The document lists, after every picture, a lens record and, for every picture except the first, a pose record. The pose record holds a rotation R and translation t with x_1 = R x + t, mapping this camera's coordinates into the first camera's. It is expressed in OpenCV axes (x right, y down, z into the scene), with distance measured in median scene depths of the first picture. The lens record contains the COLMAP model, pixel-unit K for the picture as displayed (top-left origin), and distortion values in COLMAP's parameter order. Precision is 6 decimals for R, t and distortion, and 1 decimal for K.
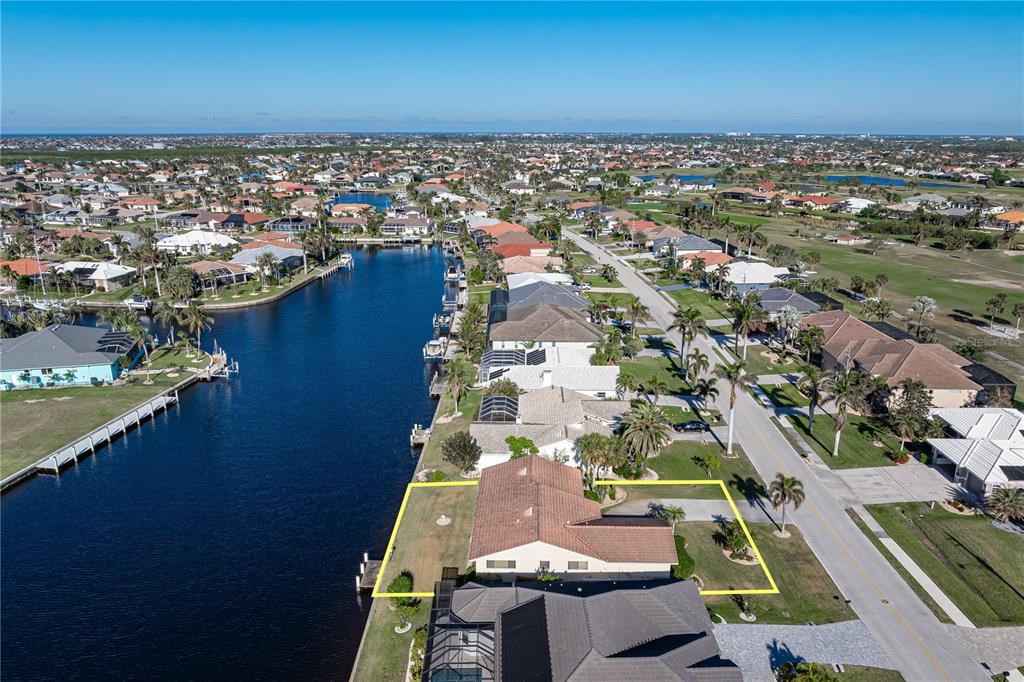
lens RADIAL K [[715.2, 0, 512.0], [0, 715.2, 341.0], [0, 0, 1]] dist [-0.011075, -0.005200]
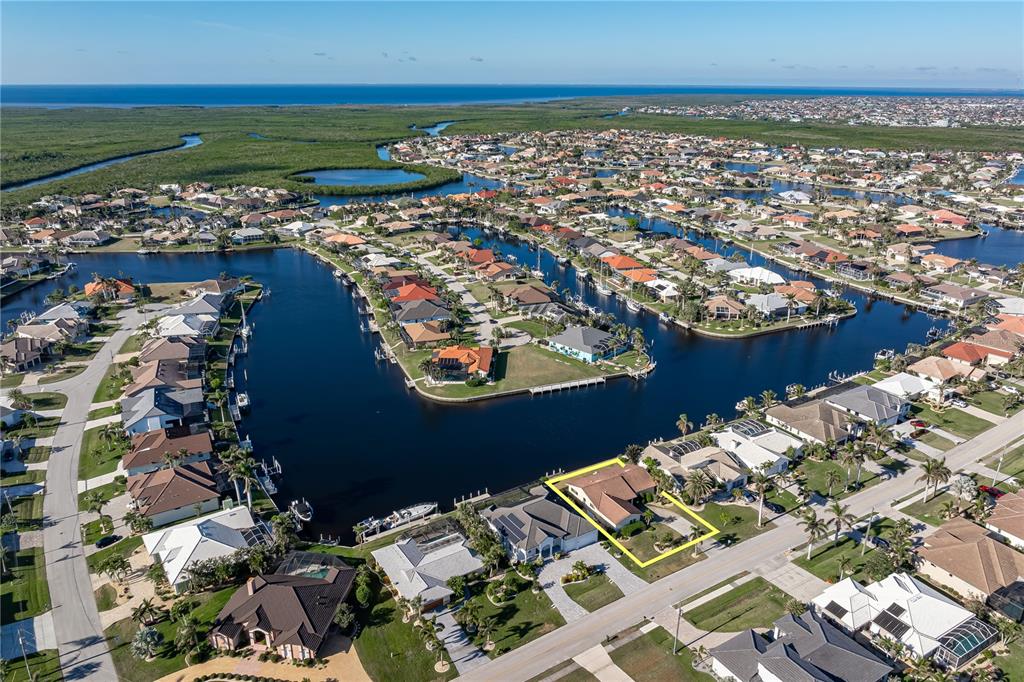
lens RADIAL K [[715.2, 0, 512.0], [0, 715.2, 341.0], [0, 0, 1]] dist [-0.011075, -0.005200]
pose [[0.525364, 0.289808, -0.800003, 0.932200], [-0.242387, 0.952227, 0.185776, -0.325278], [0.815624, 0.096310, 0.570511, -0.352149]]
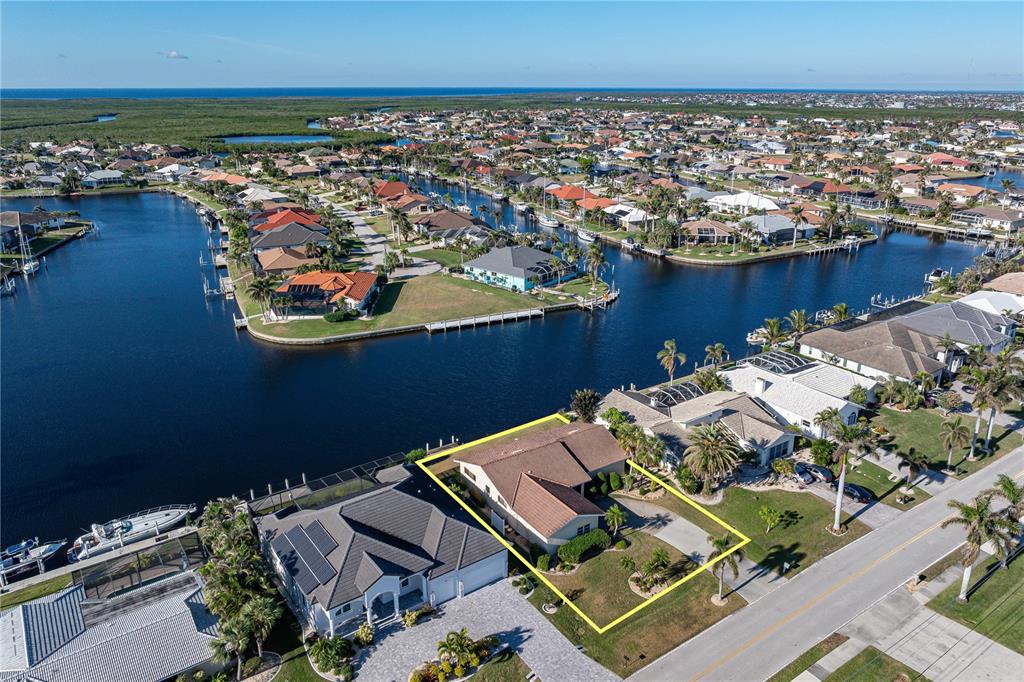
lens RADIAL K [[715.2, 0, 512.0], [0, 715.2, 341.0], [0, 0, 1]] dist [-0.011075, -0.005200]
pose [[0.575289, 0.275253, -0.770246, 0.511747], [-0.231889, 0.957927, 0.169126, -0.078954], [0.784391, 0.081315, 0.614913, 0.143230]]
